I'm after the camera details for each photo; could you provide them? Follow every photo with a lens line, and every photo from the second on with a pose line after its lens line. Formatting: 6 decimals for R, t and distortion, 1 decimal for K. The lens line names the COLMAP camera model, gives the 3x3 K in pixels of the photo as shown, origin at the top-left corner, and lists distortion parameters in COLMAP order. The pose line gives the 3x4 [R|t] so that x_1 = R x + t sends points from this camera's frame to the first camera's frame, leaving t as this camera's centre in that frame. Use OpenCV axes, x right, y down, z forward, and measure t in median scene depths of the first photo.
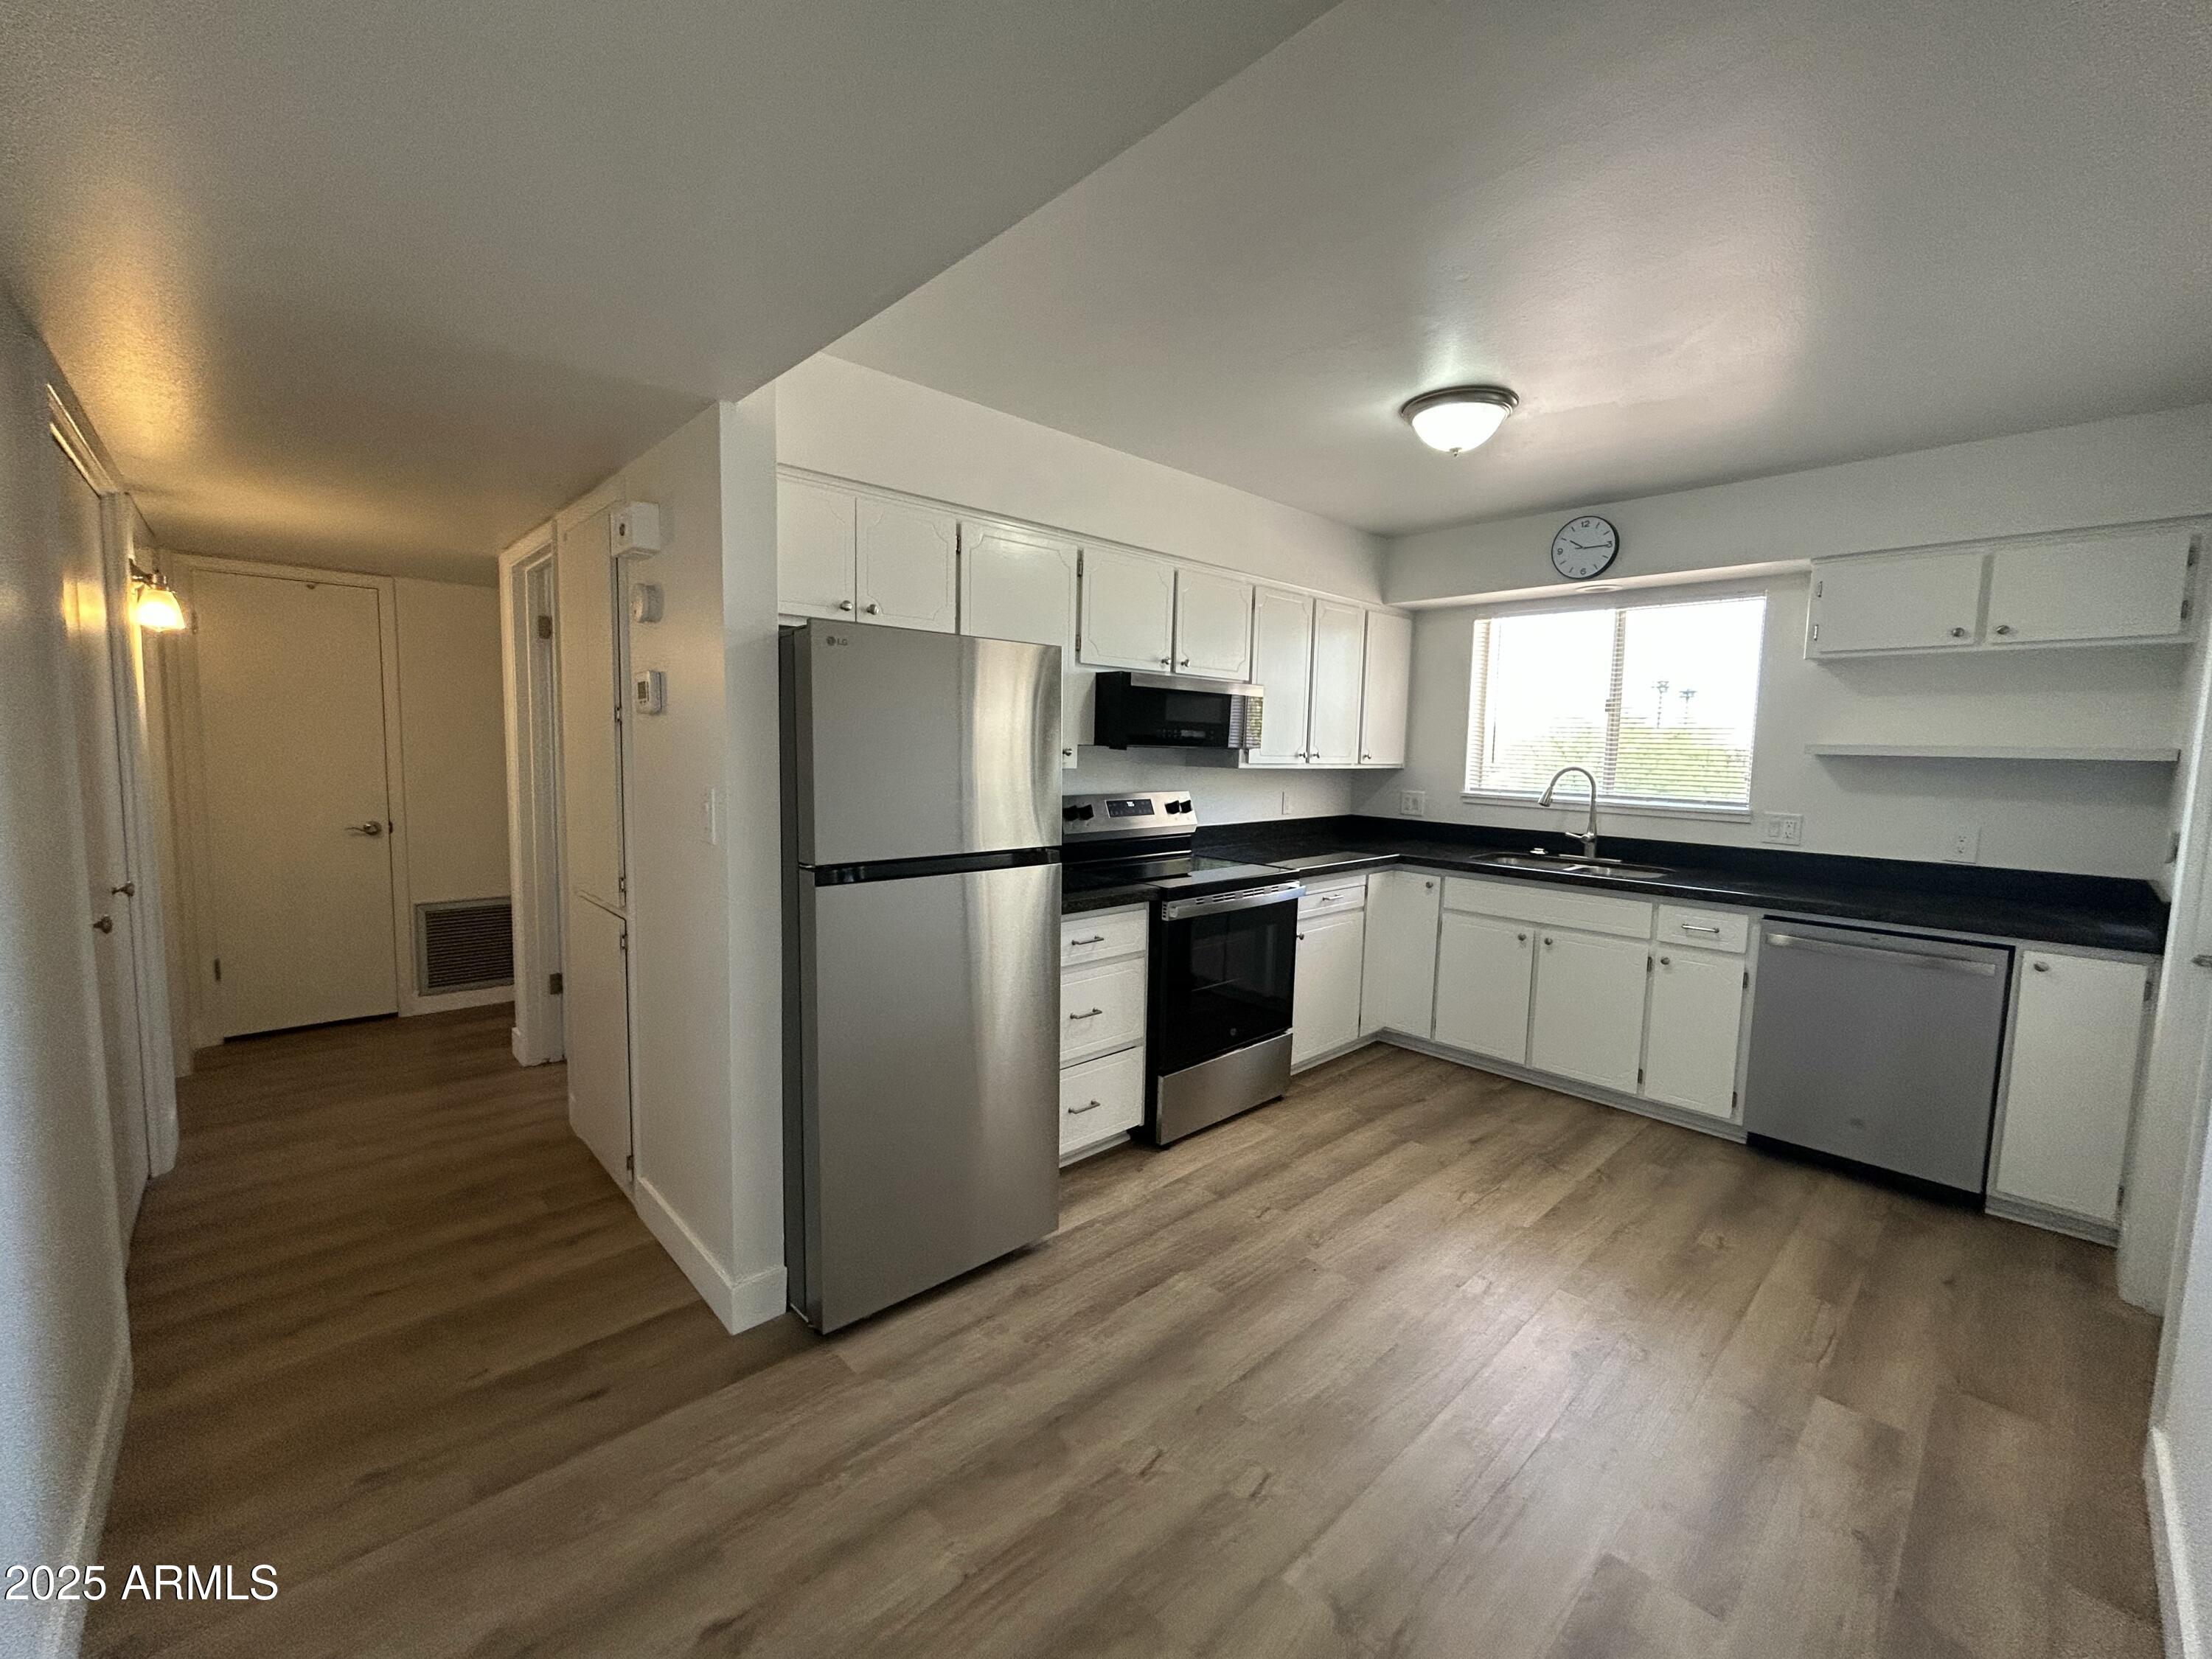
lens RADIAL K [[900.5, 0, 1107.0], [0, 900.5, 829.1], [0, 0, 1]] dist [-0.004400, 0.003500]
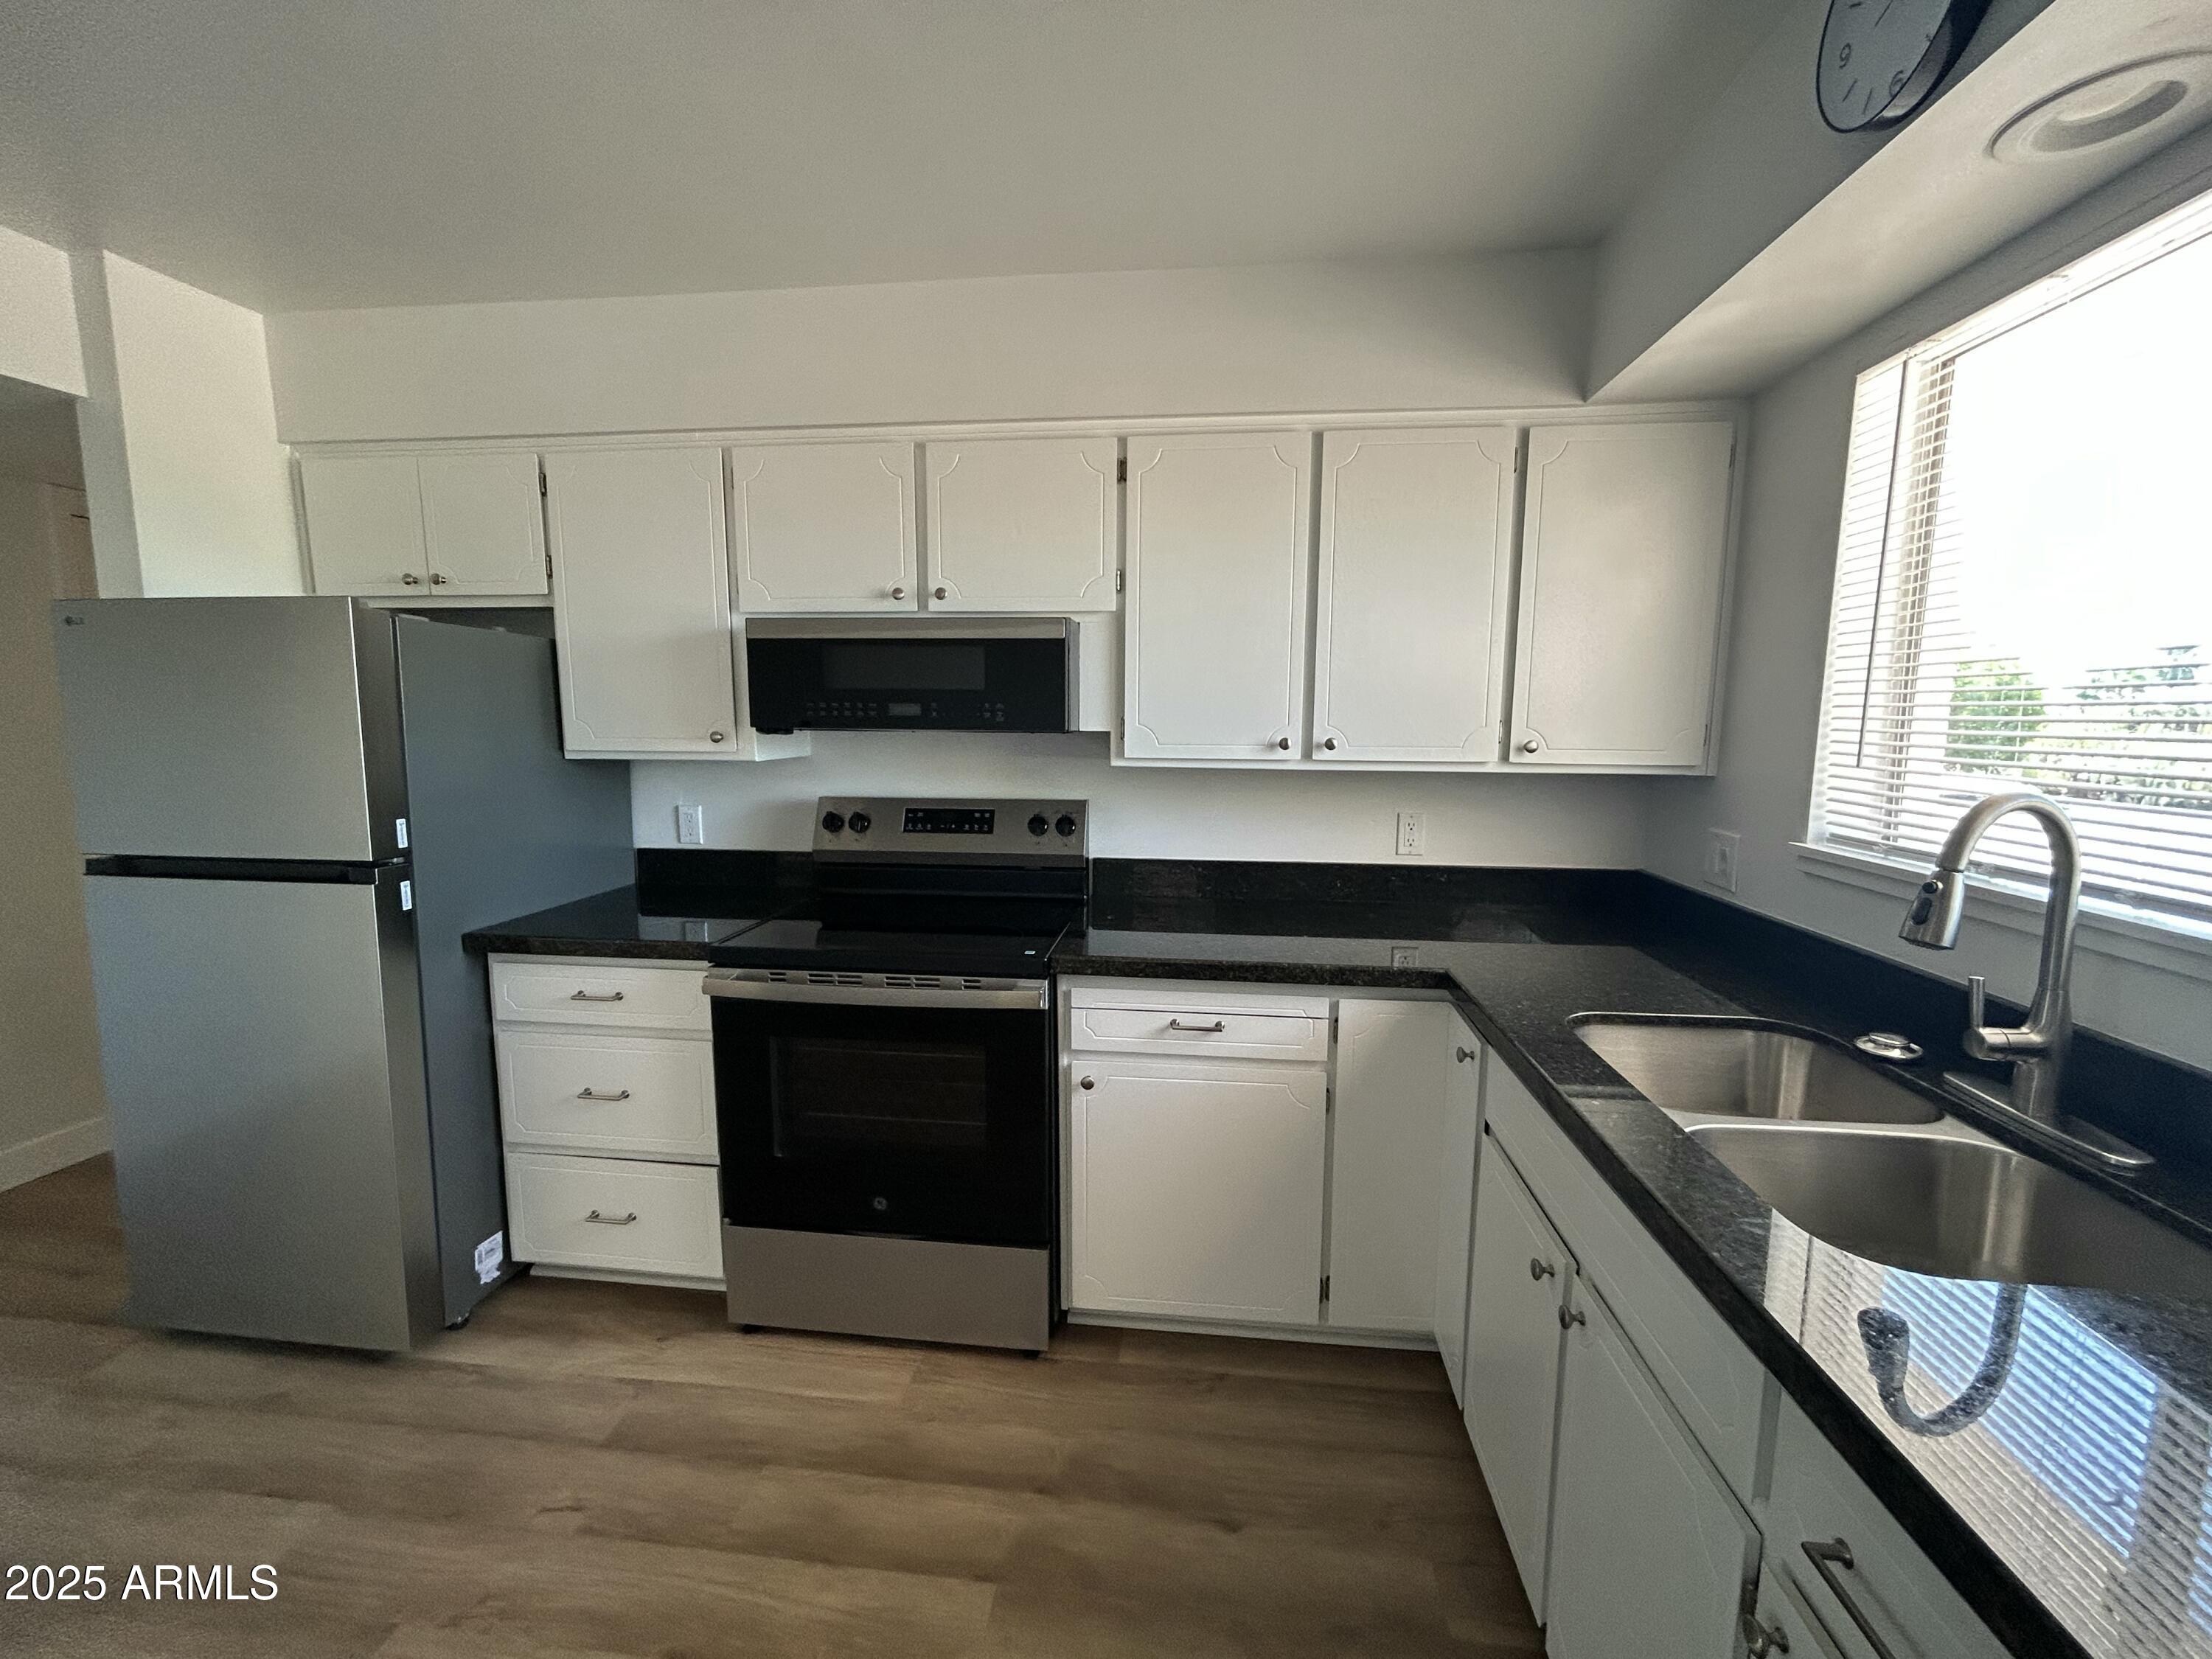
lens RADIAL K [[900.5, 0, 1112.0], [0, 900.5, 838.2], [0, 0, 1]] dist [-0.004400, 0.003500]
pose [[0.643971, 0.075198, -0.761345, 0.608771], [-0.067485, 0.996862, 0.041379, -0.047291], [0.762067, 0.024732, 0.647025, 0.648914]]
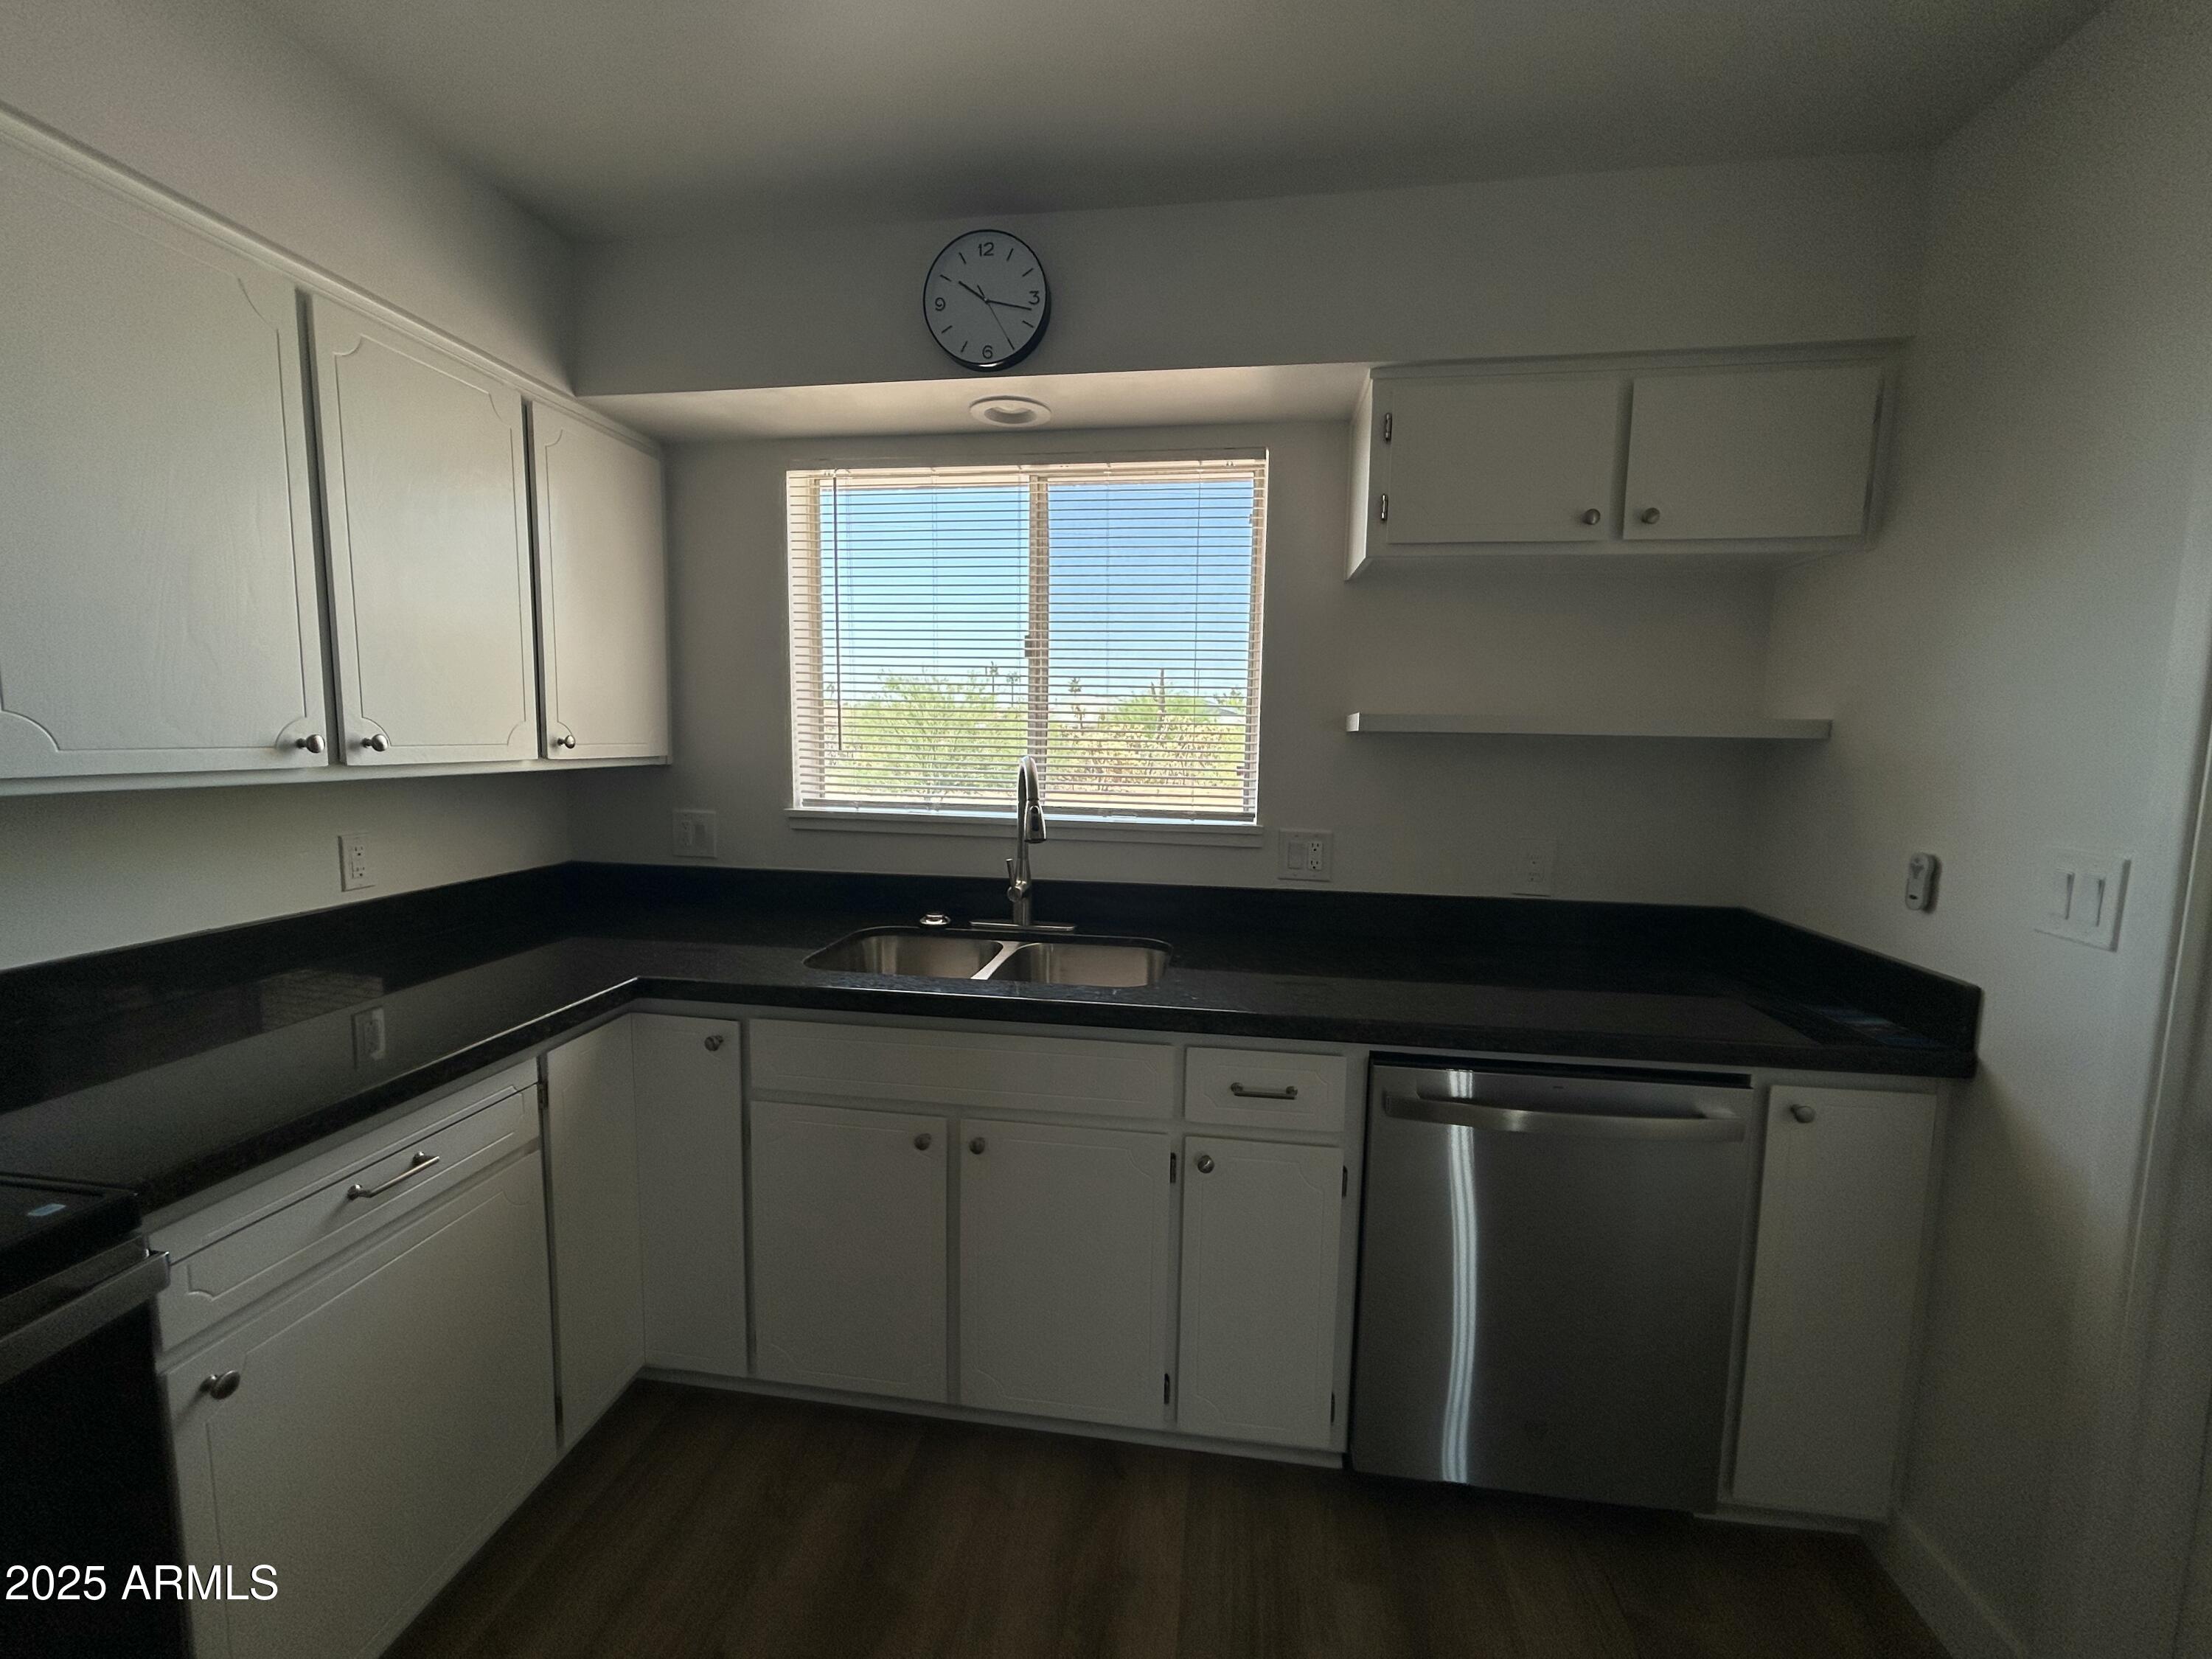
lens RADIAL K [[900.5, 0, 1108.6], [0, 900.5, 825.6], [0, 0, 1]] dist [-0.004400, 0.003500]
pose [[0.780396, -0.073683, 0.620929, 0.265155], [0.060245, 0.997273, 0.042625, -0.051829], [-0.622376, 0.004144, 0.782707, 0.588962]]
